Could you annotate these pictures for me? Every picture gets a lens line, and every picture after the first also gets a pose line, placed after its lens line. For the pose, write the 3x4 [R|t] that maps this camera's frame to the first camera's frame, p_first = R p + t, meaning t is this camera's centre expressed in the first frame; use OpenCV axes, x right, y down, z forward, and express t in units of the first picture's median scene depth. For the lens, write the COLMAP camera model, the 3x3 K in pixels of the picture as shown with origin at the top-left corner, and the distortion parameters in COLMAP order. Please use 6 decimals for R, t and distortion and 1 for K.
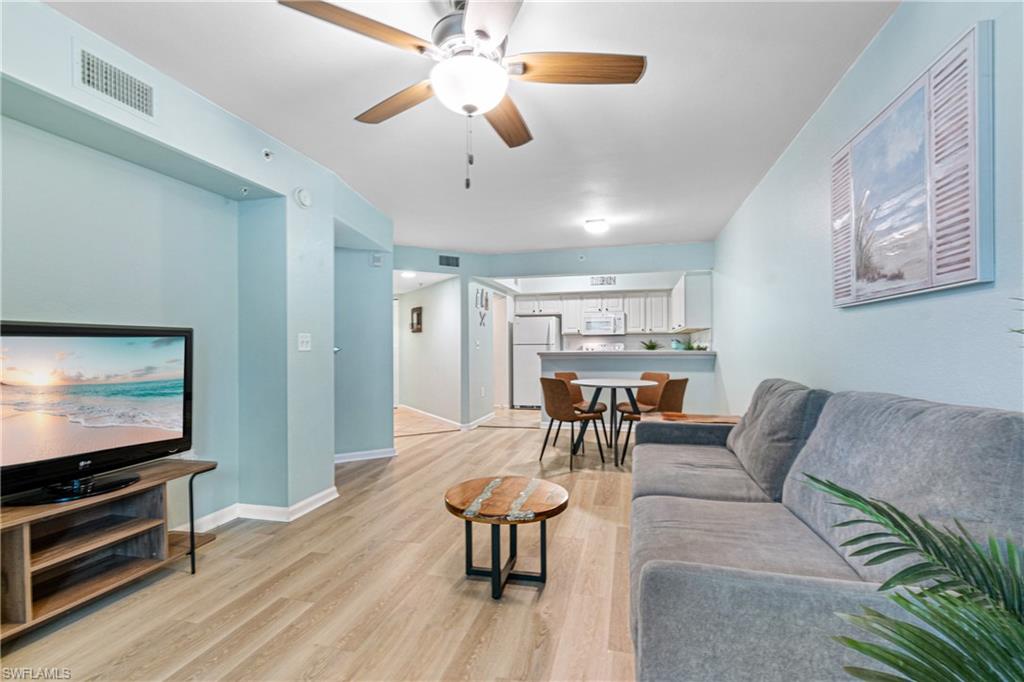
lens RADIAL K [[462.2, 0, 513.6], [0, 462.2, 346.4], [0, 0, 1]] dist [0.001537, -0.000757]
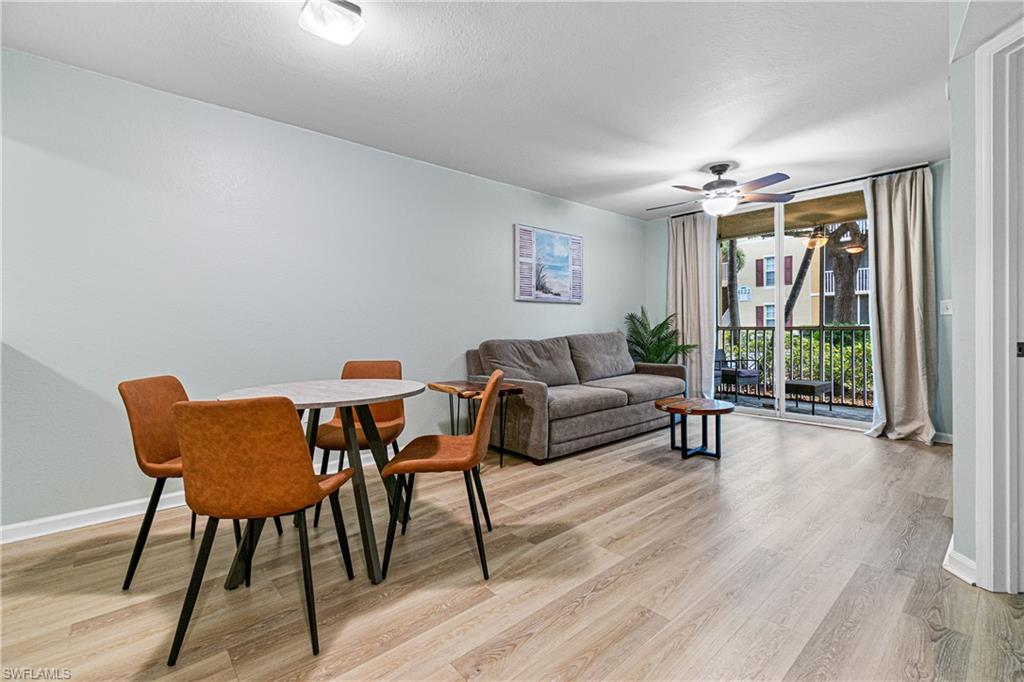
lens RADIAL K [[450.7, 0, 520.3], [0, 450.7, 328.1], [0, 0, 1]] dist [0.002819, -0.000524]
pose [[-0.830054, 0.012559, 0.557542, -0.261244], [0.013353, 0.999907, -0.002645, 0.029516], [-0.557523, 0.005250, -0.830145, 1.743076]]
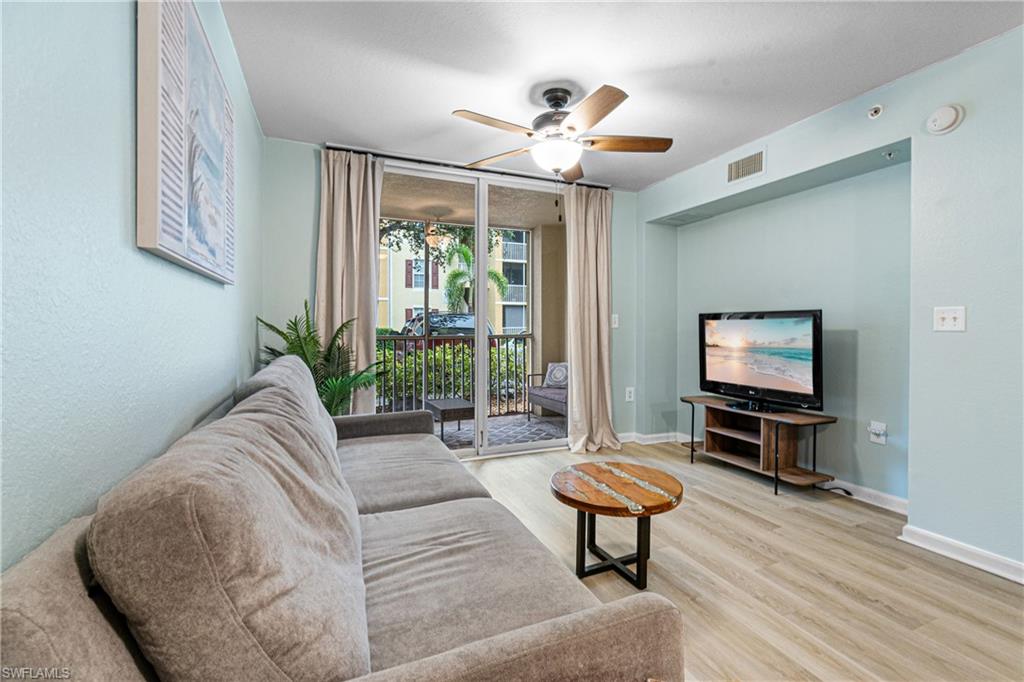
lens RADIAL K [[452.9, 0, 519.1], [0, 452.9, 329.4], [0, 0, 1]] dist [0.011034, -0.008157]
pose [[-0.791501, 0.012099, -0.611048, 0.460152], [0.006904, 0.999917, 0.010856, -0.004036], [0.611128, 0.004373, -0.791519, 1.050496]]
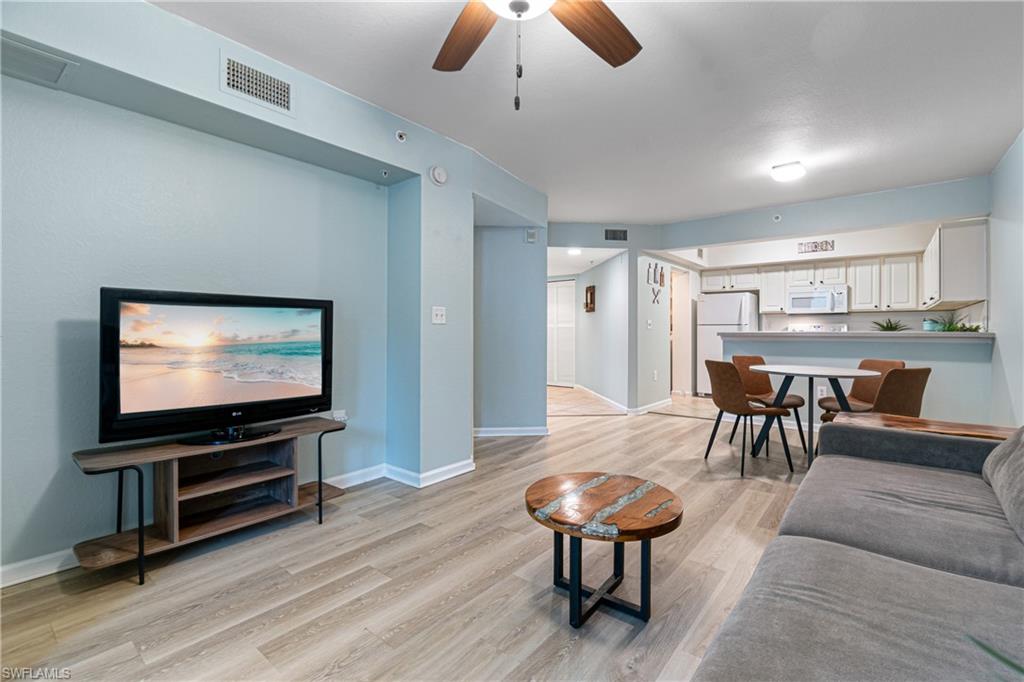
lens RADIAL K [[450.7, 0, 520.3], [0, 450.7, 328.1], [0, 0, 1]] dist [0.002819, -0.000524]
pose [[0.910747, 0.006397, -0.412914, 0.115764], [-0.008421, 0.999960, -0.003084, 0.019327], [0.412878, 0.006286, 0.910765, 0.147563]]
